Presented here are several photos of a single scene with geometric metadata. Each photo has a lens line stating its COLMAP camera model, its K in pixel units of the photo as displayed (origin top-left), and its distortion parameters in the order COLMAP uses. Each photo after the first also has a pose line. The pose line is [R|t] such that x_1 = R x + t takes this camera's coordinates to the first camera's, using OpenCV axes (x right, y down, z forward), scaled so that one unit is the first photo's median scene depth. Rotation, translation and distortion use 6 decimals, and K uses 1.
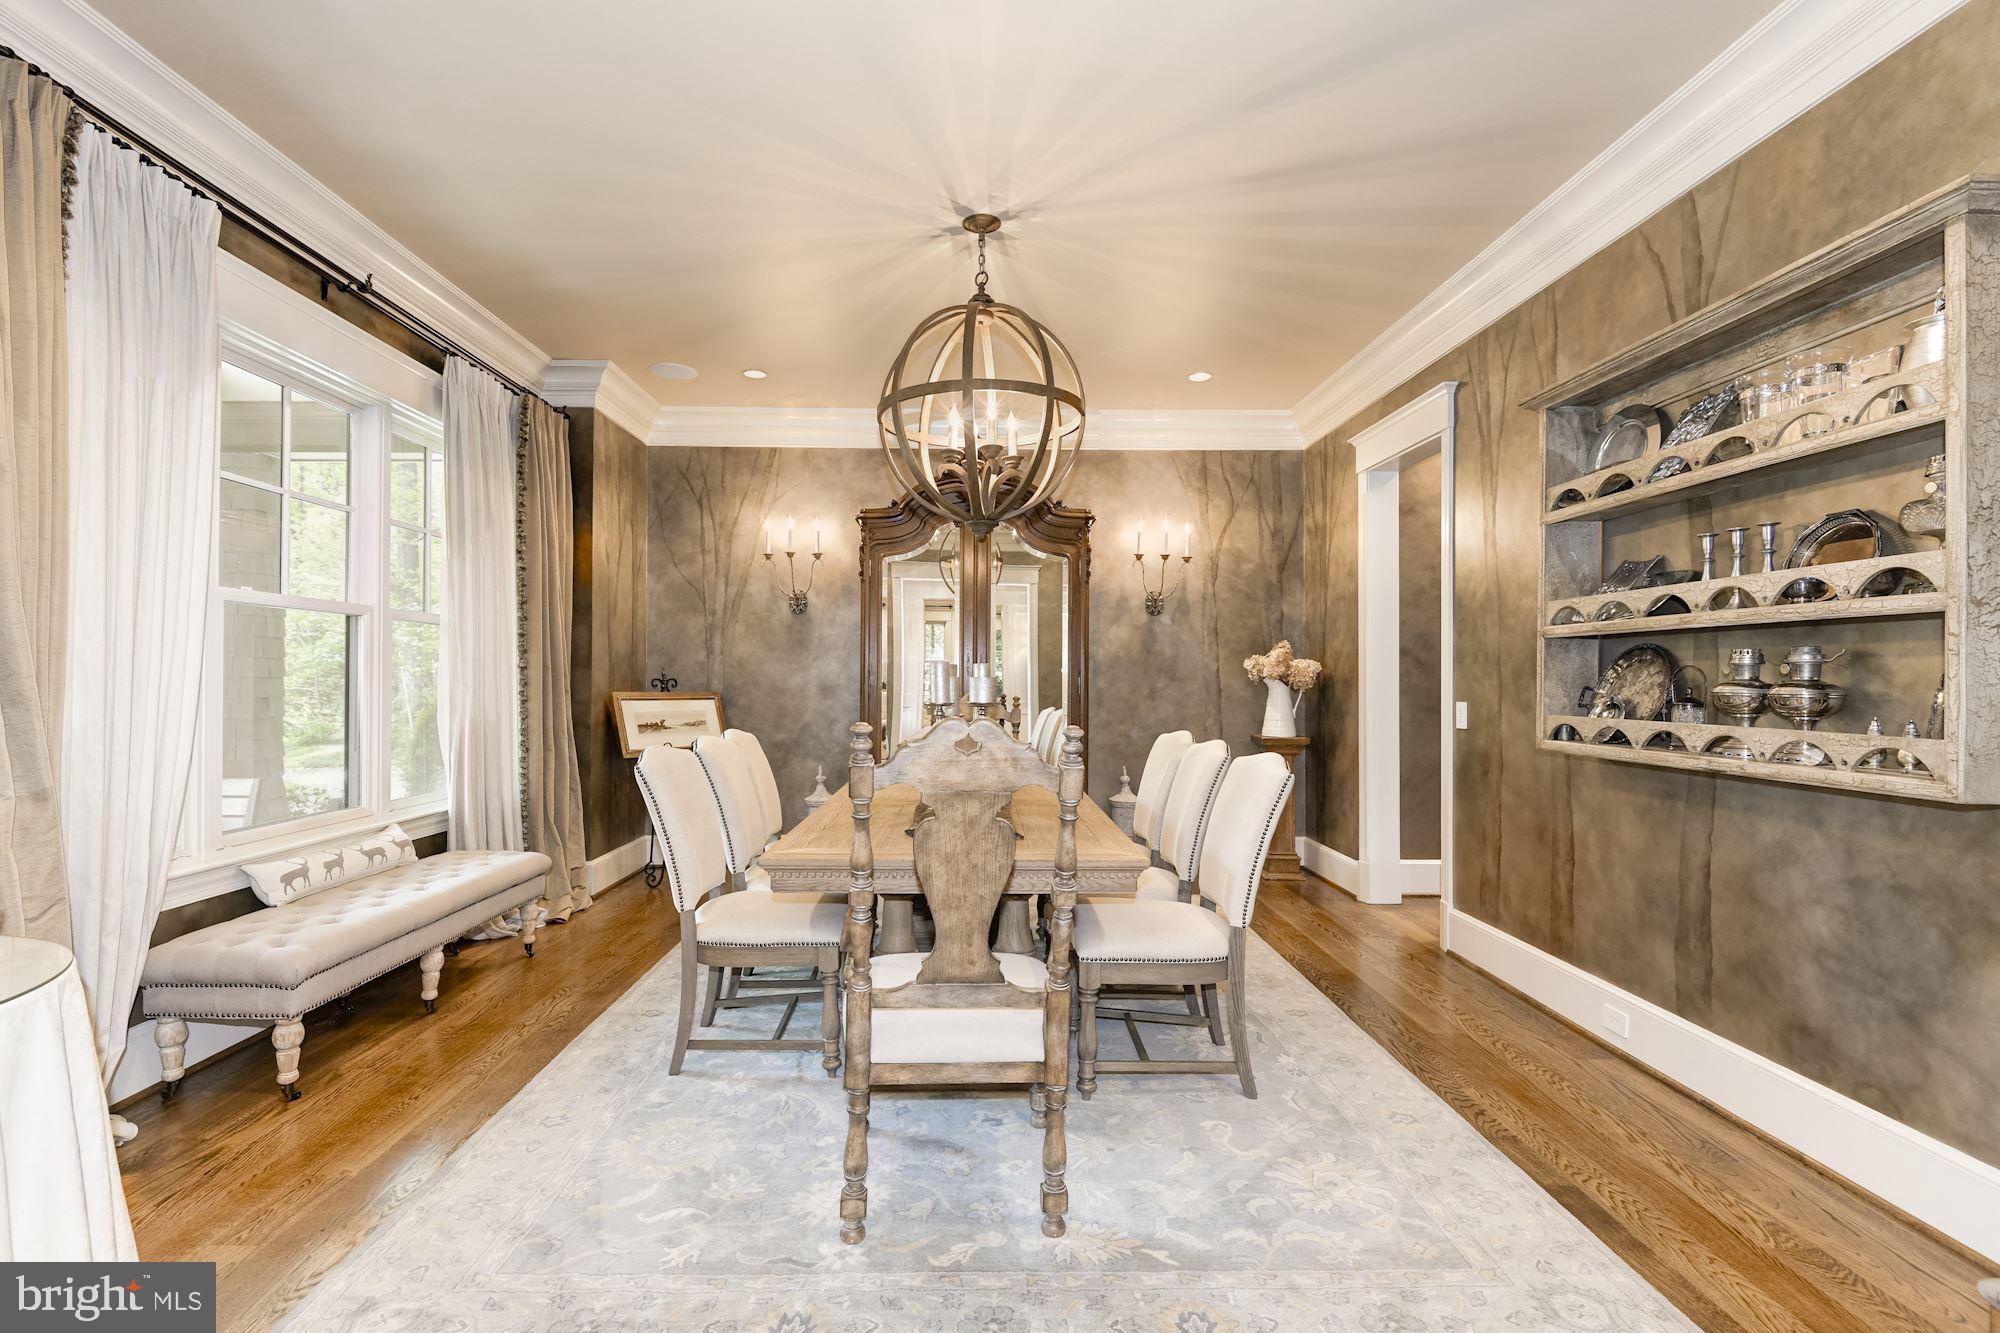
lens RADIAL K [[919.7, 0, 994.3], [0, 919.7, 673.8], [0, 0, 1]] dist [-0.000177, -0.003591]
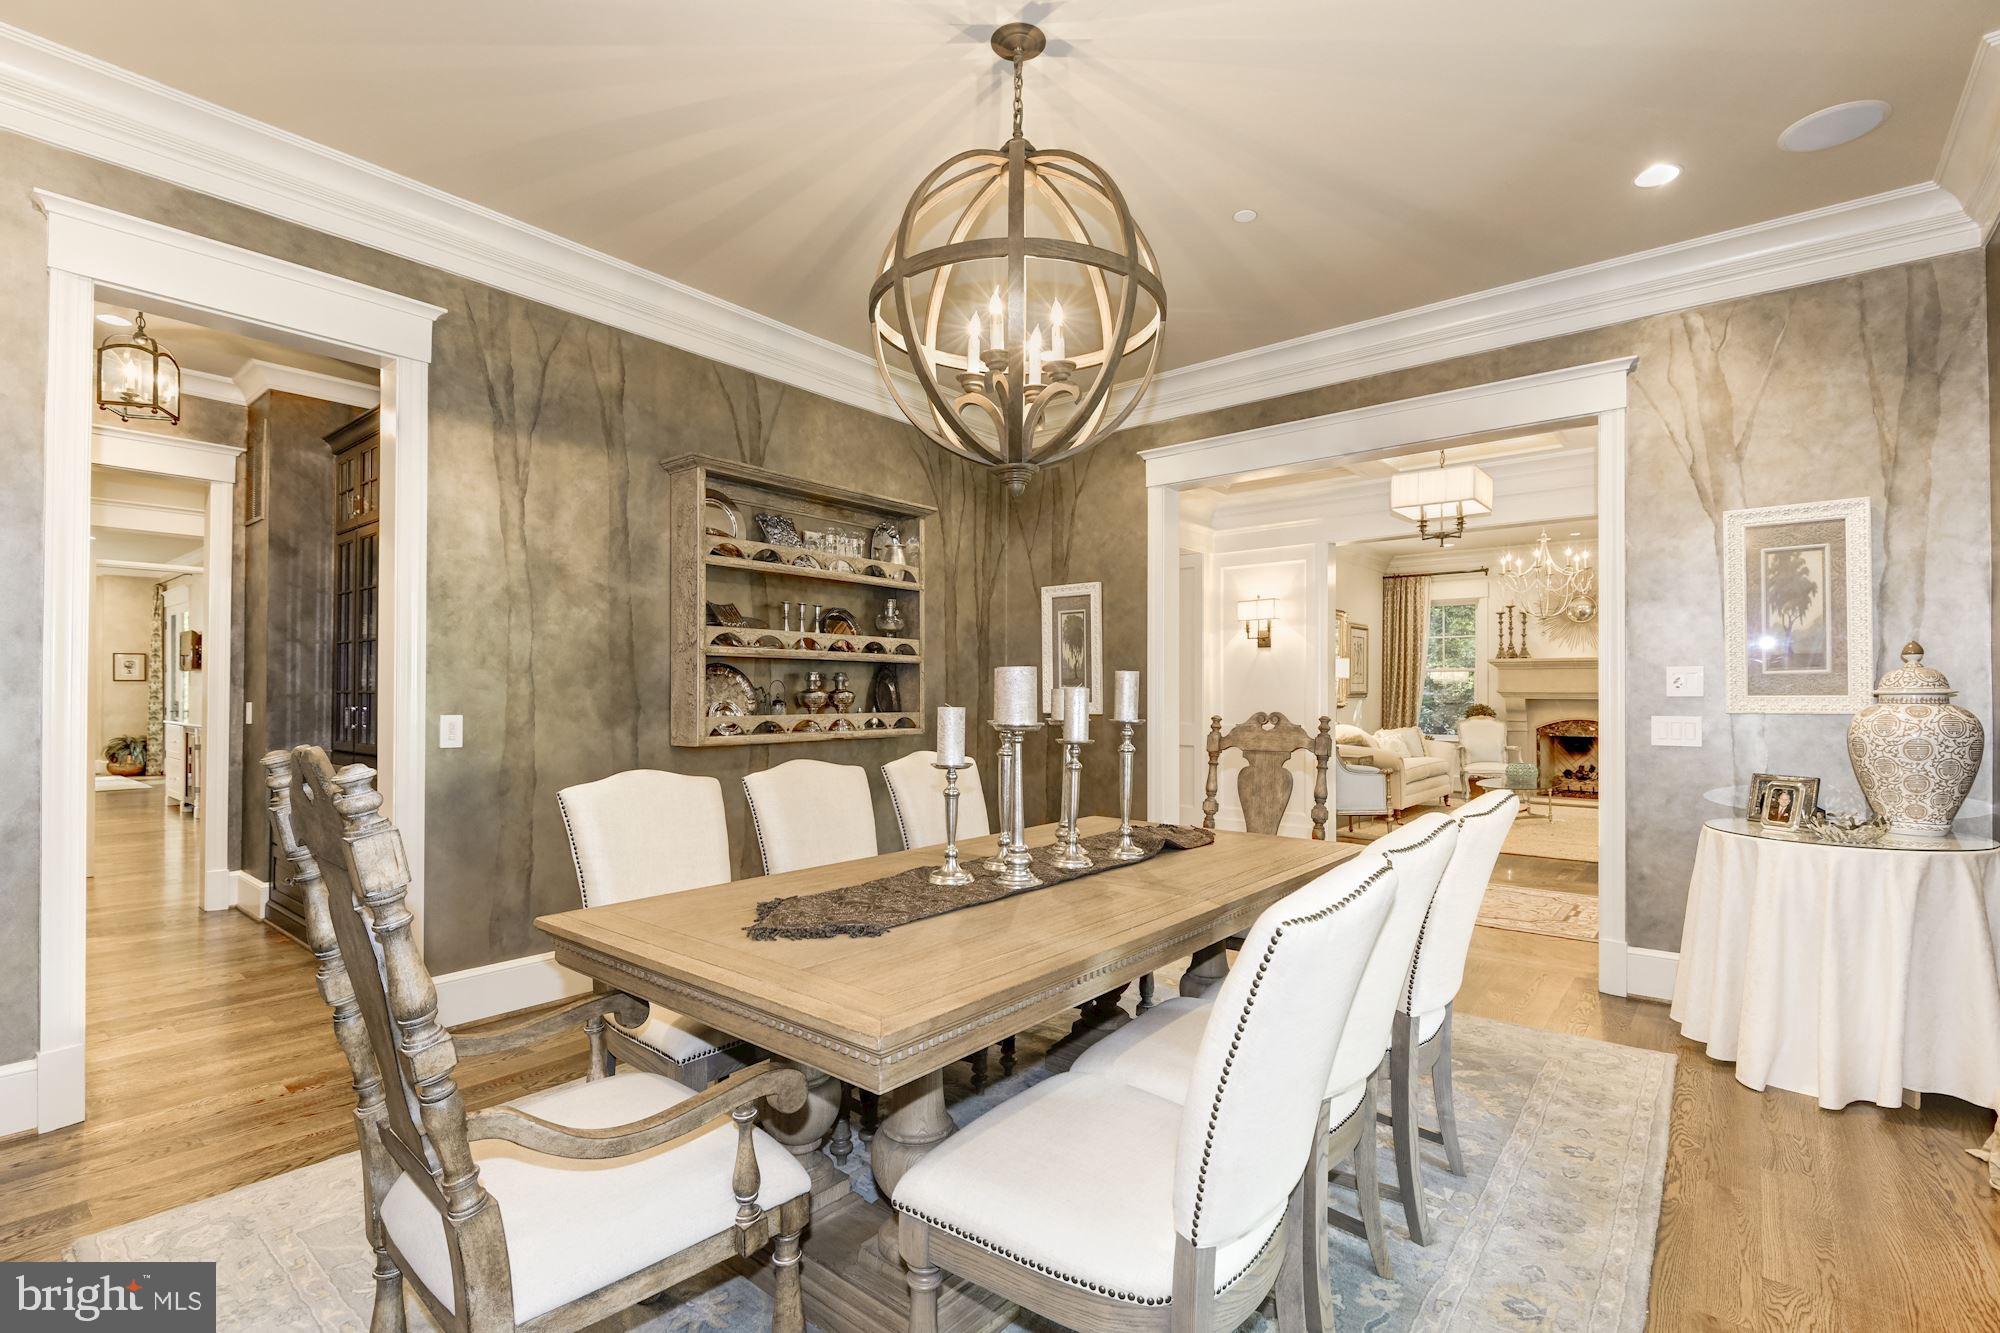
lens RADIAL K [[919.7, 0, 994.1], [0, 919.7, 683.2], [0, 0, 1]] dist [-0.000177, -0.003591]
pose [[-0.757784, -0.004120, 0.652492, -0.574712], [-0.012287, 0.999893, -0.007956, 0.005306], [-0.652390, -0.014046, -0.757754, 1.923210]]
